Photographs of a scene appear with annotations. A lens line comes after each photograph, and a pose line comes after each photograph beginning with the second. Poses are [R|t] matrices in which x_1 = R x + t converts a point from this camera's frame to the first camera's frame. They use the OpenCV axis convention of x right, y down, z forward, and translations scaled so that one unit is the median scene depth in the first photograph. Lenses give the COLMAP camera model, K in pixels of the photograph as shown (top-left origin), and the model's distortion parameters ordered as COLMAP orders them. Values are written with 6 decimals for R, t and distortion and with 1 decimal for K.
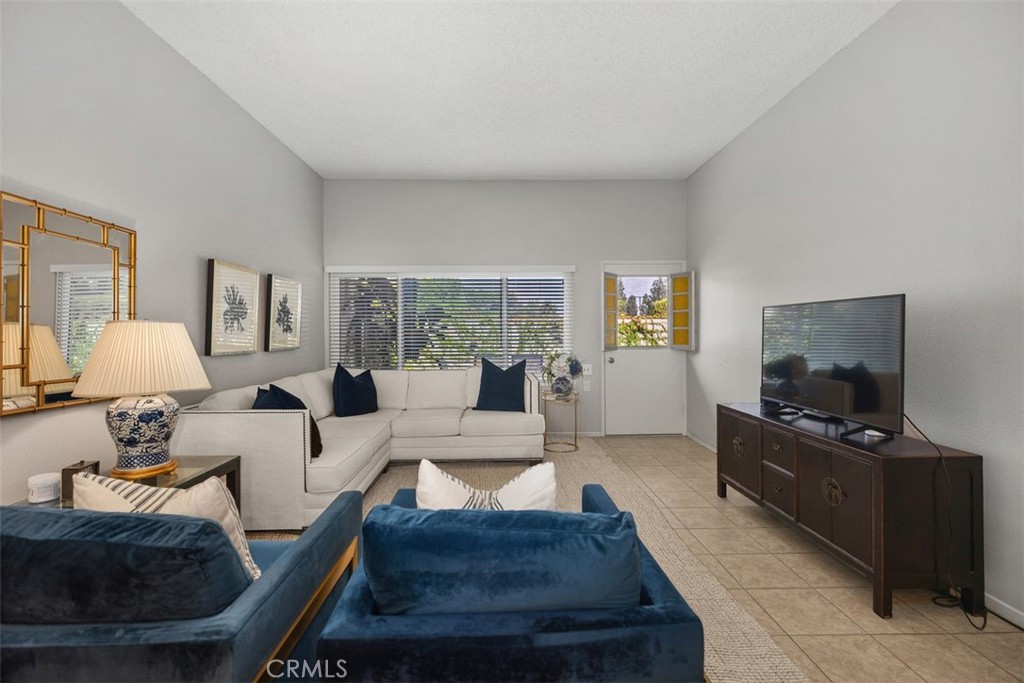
lens RADIAL K [[462.2, 0, 511.3], [0, 462.2, 339.4], [0, 0, 1]] dist [0.007419, -0.000897]
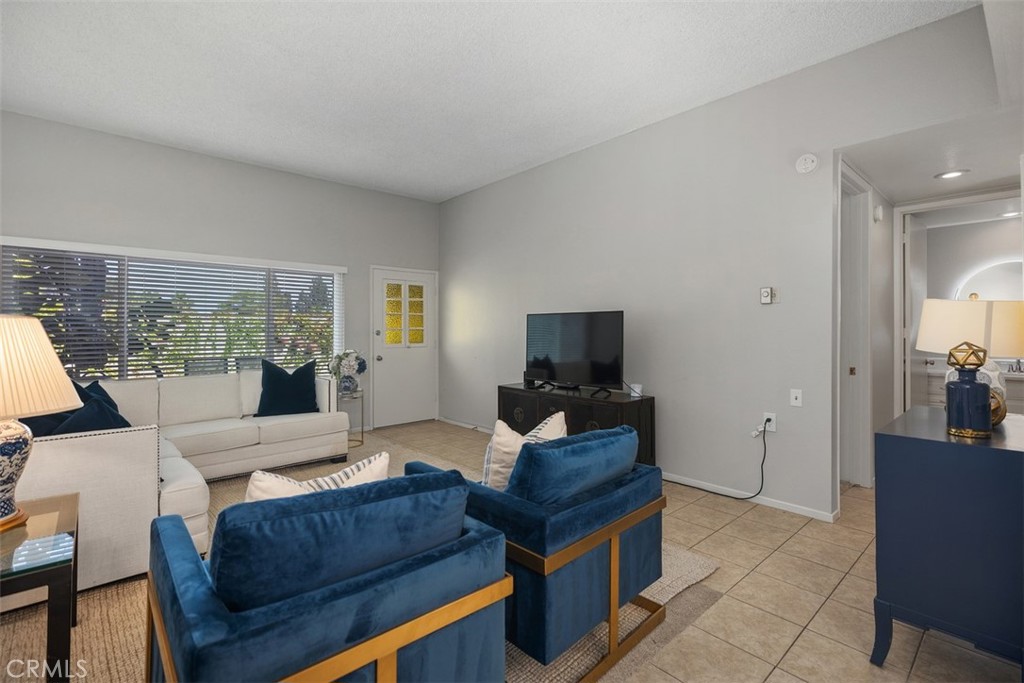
lens RADIAL K [[462.2, 0, 501.9], [0, 462.2, 358.9], [0, 0, 1]] dist [0.007419, -0.000897]
pose [[0.770412, -0.036085, 0.636525, -0.344551], [0.008316, 0.998881, 0.046561, -0.001411], [-0.637492, -0.030578, 0.769850, -0.033637]]
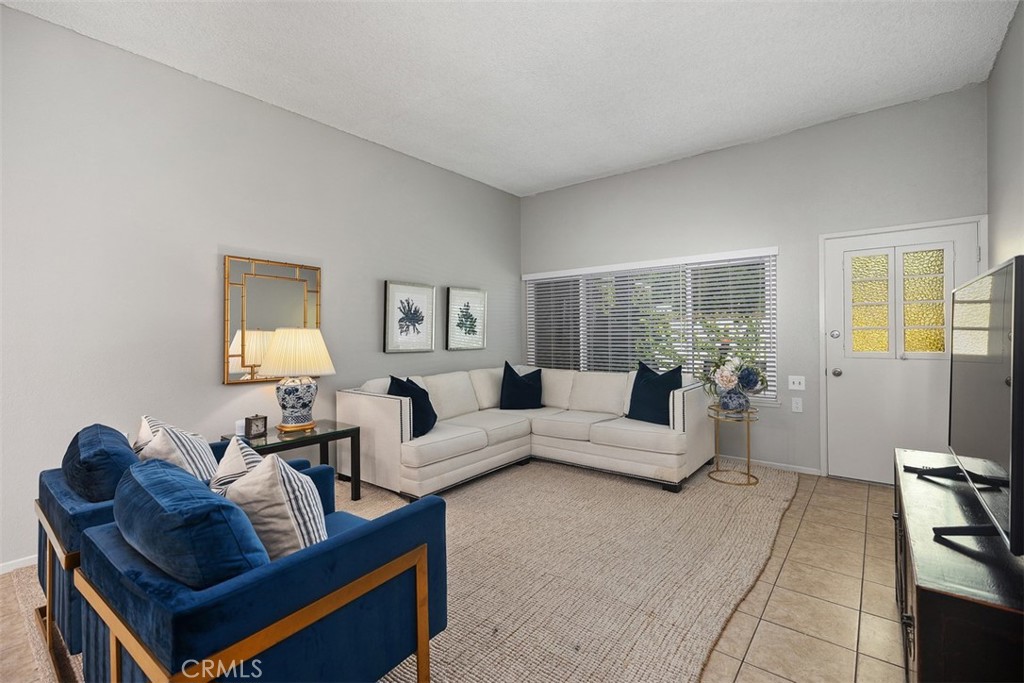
lens RADIAL K [[462.2, 0, 508.5], [0, 462.2, 337.2], [0, 0, 1]] dist [0.007419, -0.000897]
pose [[0.762940, 0.002452, -0.646465, 0.396214], [-0.006144, 0.999975, -0.003457, -0.005065], [0.646440, 0.006609, 0.762936, 0.163988]]
